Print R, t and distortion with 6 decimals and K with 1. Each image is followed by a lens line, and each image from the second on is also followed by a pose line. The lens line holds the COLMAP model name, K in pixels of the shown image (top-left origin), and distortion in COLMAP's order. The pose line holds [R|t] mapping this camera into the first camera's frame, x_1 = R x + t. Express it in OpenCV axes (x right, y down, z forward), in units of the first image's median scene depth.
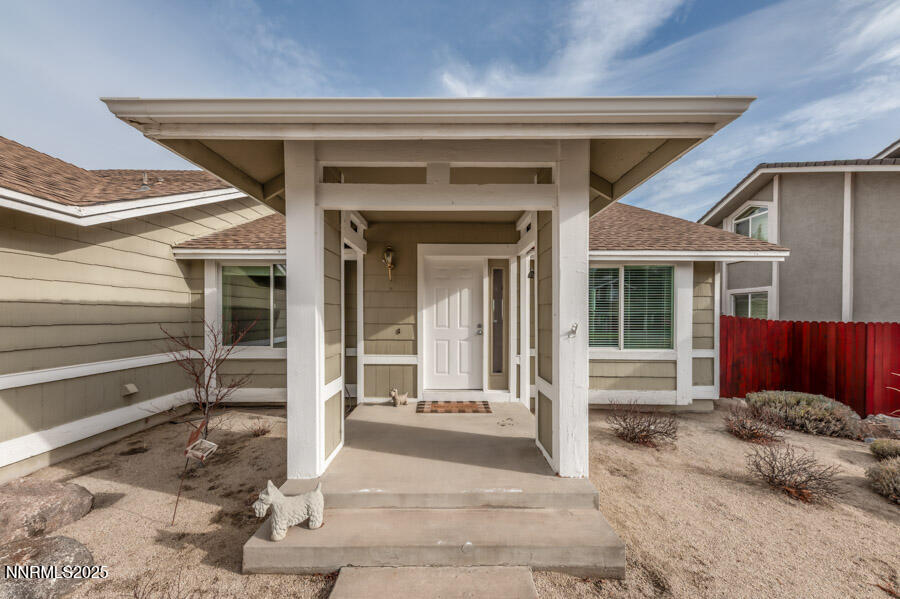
lens RADIAL K [[307.2, 0, 440.0], [0, 307.2, 315.8], [0, 0, 1]] dist [0.008732, -0.002999]
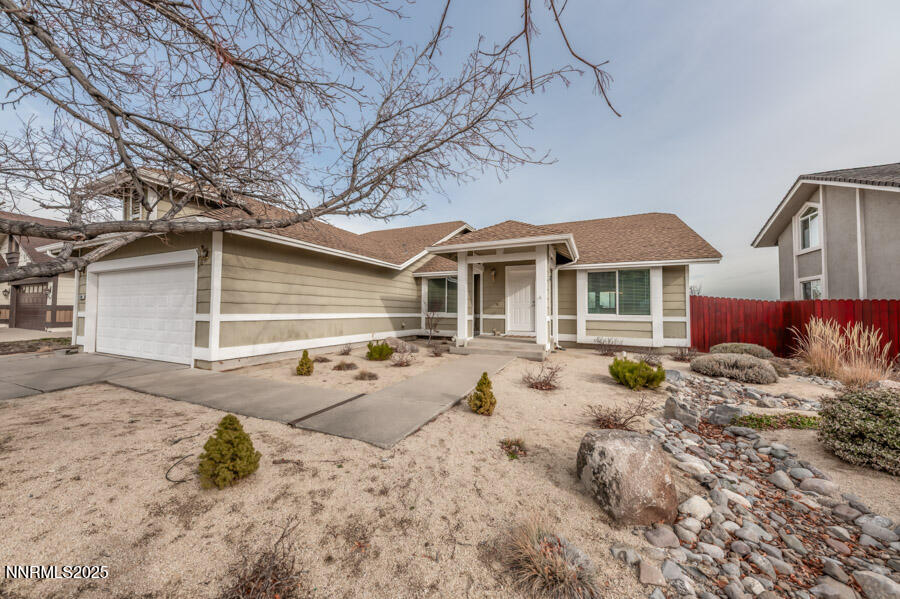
lens RADIAL K [[307.2, 0, 446.2], [0, 307.2, 300.6], [0, 0, 1]] dist [0.008732, -0.002999]
pose [[0.910940, -0.009244, -0.412436, 0.416464], [-0.006413, 0.999311, -0.036563, 0.096482], [0.412490, 0.035951, 0.910252, -1.127570]]
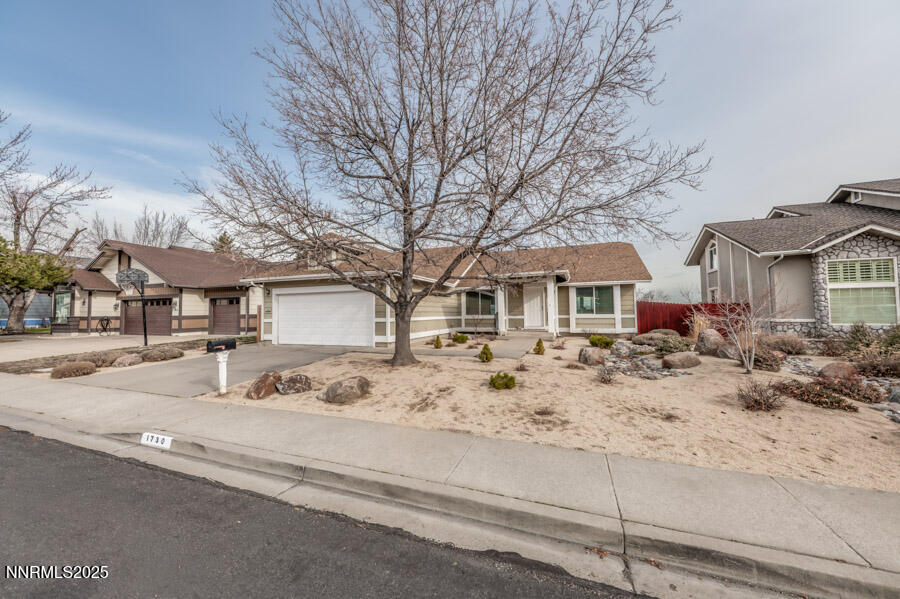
lens RADIAL K [[323.5, 0, 448.5], [0, 323.5, 301.1], [0, 0, 1]] dist [0.007859, -0.001846]
pose [[0.936933, -0.027860, -0.348396, 0.362282], [0.013822, 0.998992, -0.042716, 0.094798], [0.349235, 0.035206, 0.936374, -2.437661]]
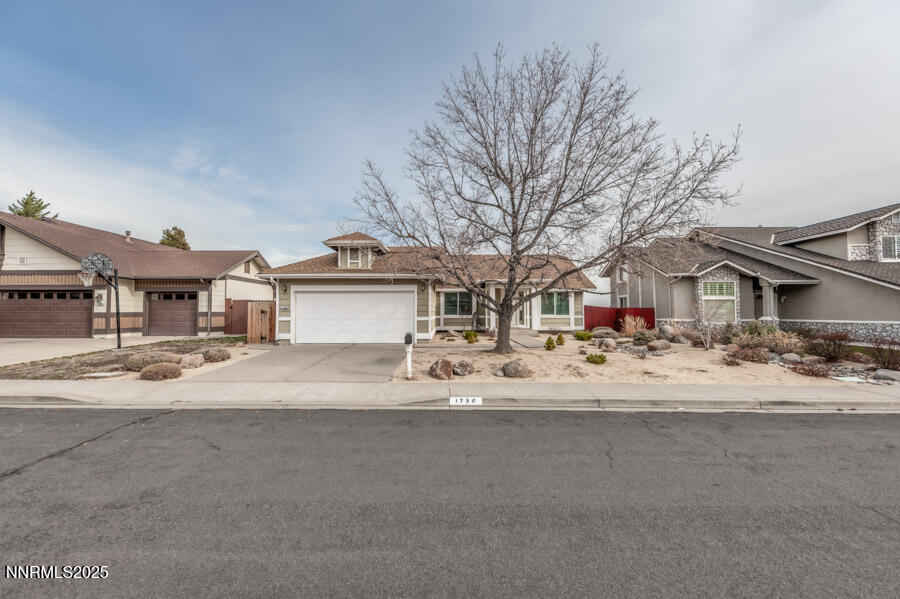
lens RADIAL K [[356.4, 0, 441.4], [0, 356.4, 303.2], [0, 0, 1]] dist [0.006443, 0.000366]
pose [[0.999984, -0.004754, -0.003036, -0.739285], [0.004663, 0.999562, -0.029241, 0.085391], [0.003174, 0.029226, 0.999568, -3.228590]]
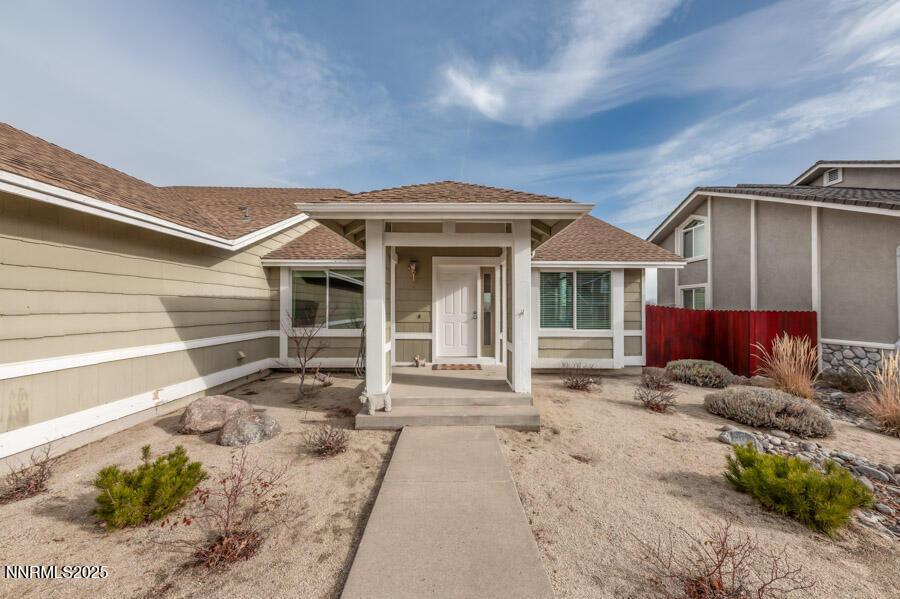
lens RADIAL K [[307.2, 0, 451.4], [0, 307.2, 304.7], [0, 0, 1]] dist [0.008732, -0.002999]
pose [[0.999730, 0.000389, 0.023221, -0.016311], [-0.000195, 0.999965, -0.008345, 0.005981], [-0.023223, 0.008338, 0.999696, -0.413590]]
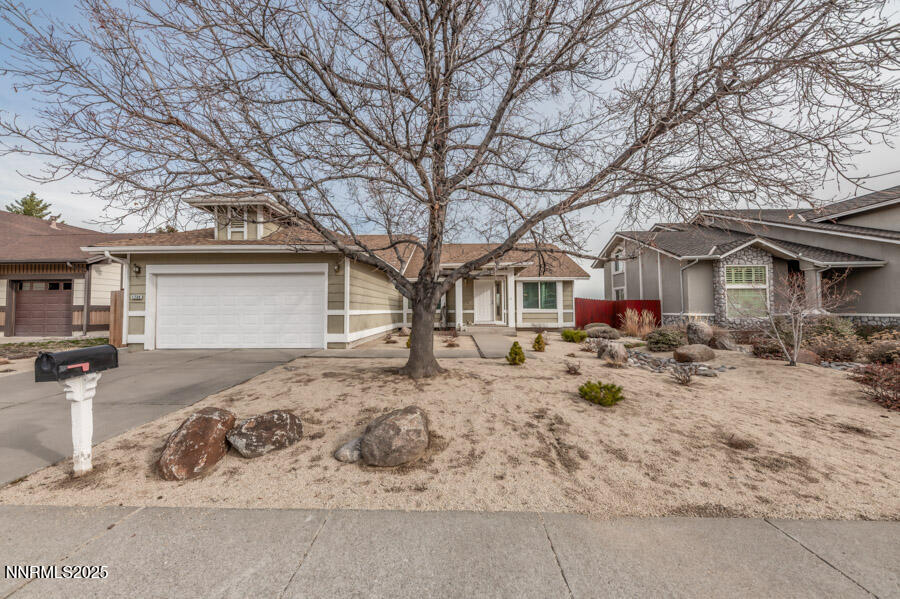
lens RADIAL K [[307.2, 0, 443.7], [0, 307.2, 300.6], [0, 0, 1]] dist [0.008732, -0.002999]
pose [[0.999631, -0.008547, -0.025792, -0.277492], [0.007665, 0.999390, -0.034079, 0.120536], [0.026068, 0.033869, 0.999086, -2.066088]]
